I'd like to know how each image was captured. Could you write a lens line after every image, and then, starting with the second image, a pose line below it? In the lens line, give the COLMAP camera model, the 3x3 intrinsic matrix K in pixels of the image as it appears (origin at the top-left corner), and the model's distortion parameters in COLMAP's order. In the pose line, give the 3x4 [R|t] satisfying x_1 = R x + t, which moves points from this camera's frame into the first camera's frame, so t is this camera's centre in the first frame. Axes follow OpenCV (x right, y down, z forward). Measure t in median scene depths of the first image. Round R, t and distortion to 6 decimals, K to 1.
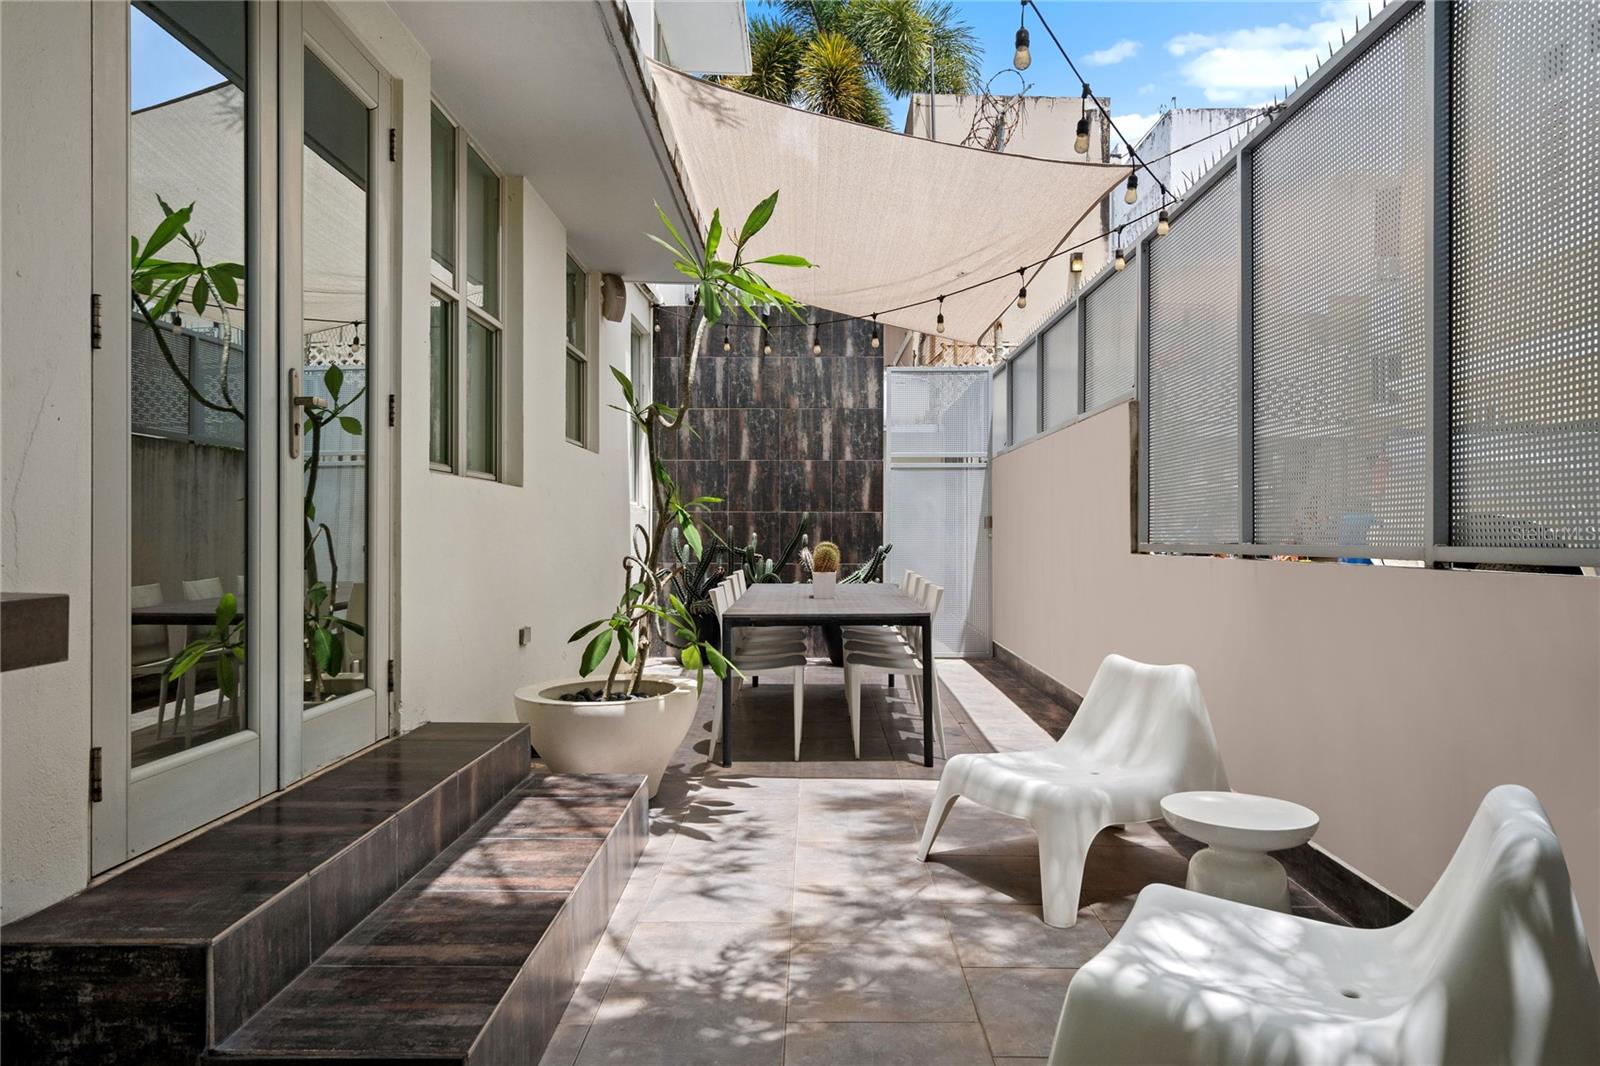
lens RADIAL K [[1000.0, 0, 794.3], [0, 1000.0, 527.0], [0, 0, 1]] dist [0.005340, 0.000133]
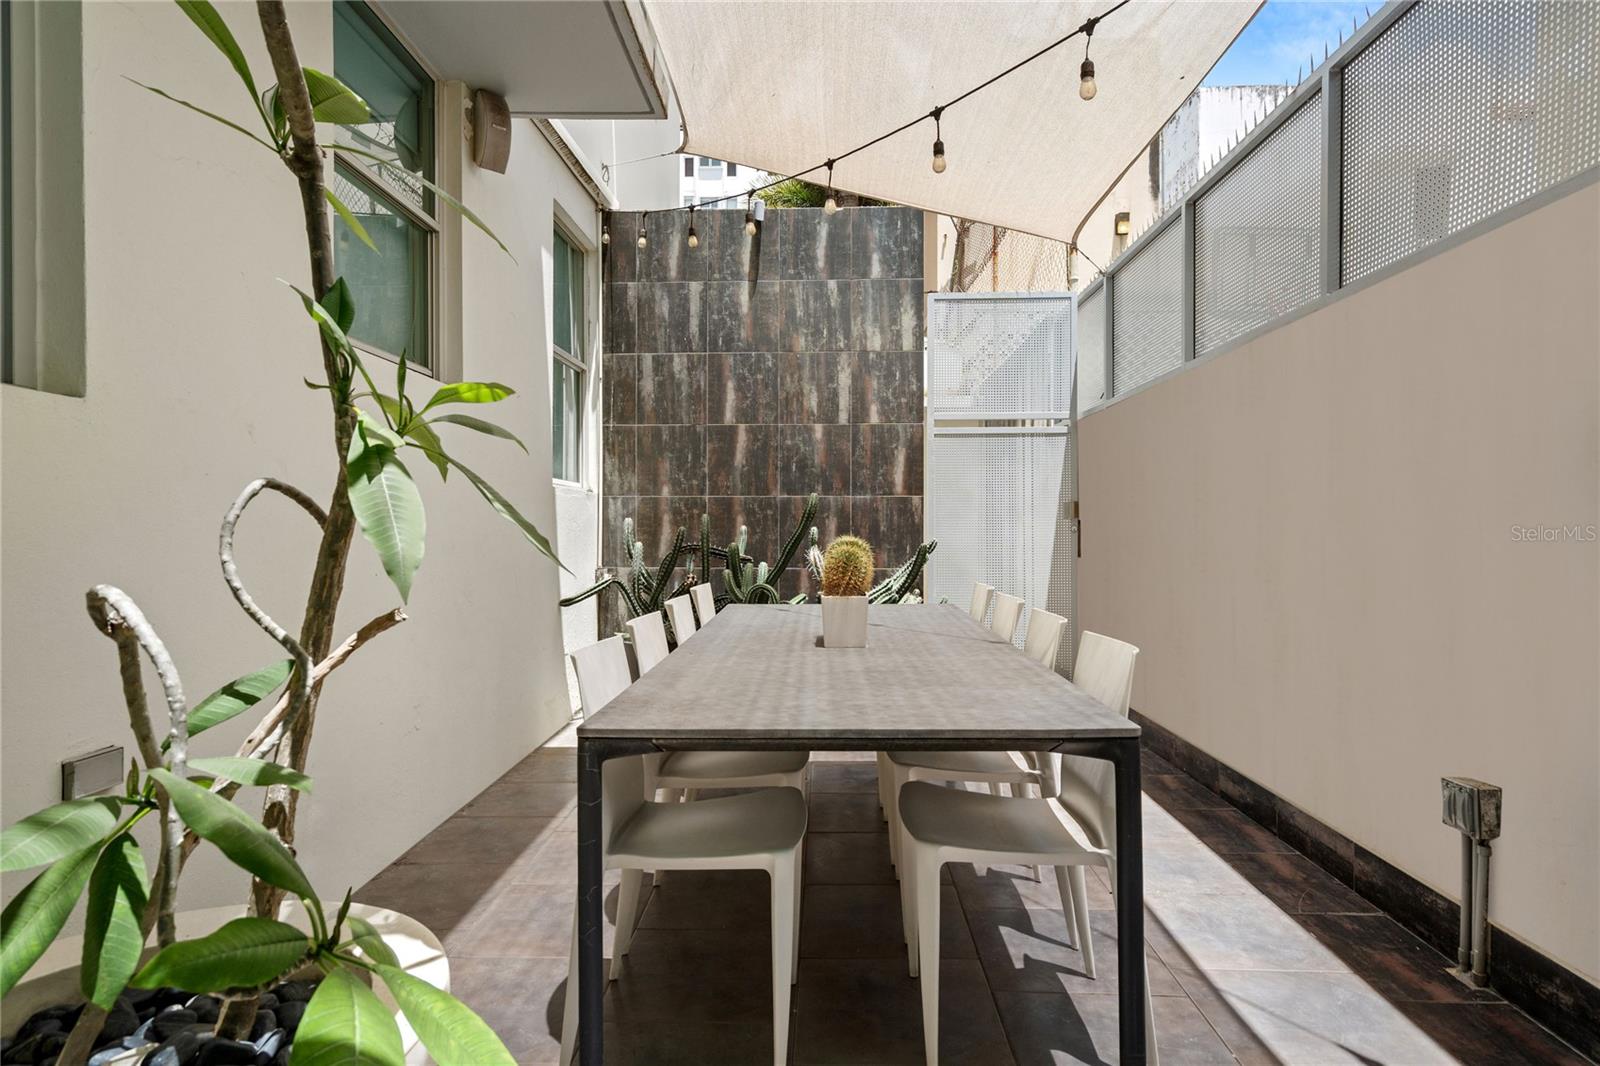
lens RADIAL K [[922.6, 0, 806.0], [0, 922.6, 528.8], [0, 0, 1]] dist [-0.005647, -0.000288]
pose [[0.999986, -0.002448, -0.004777, 0.008020], [0.002462, 0.999992, 0.003001, 0.006285], [0.004770, -0.003013, 0.999984, 0.339070]]
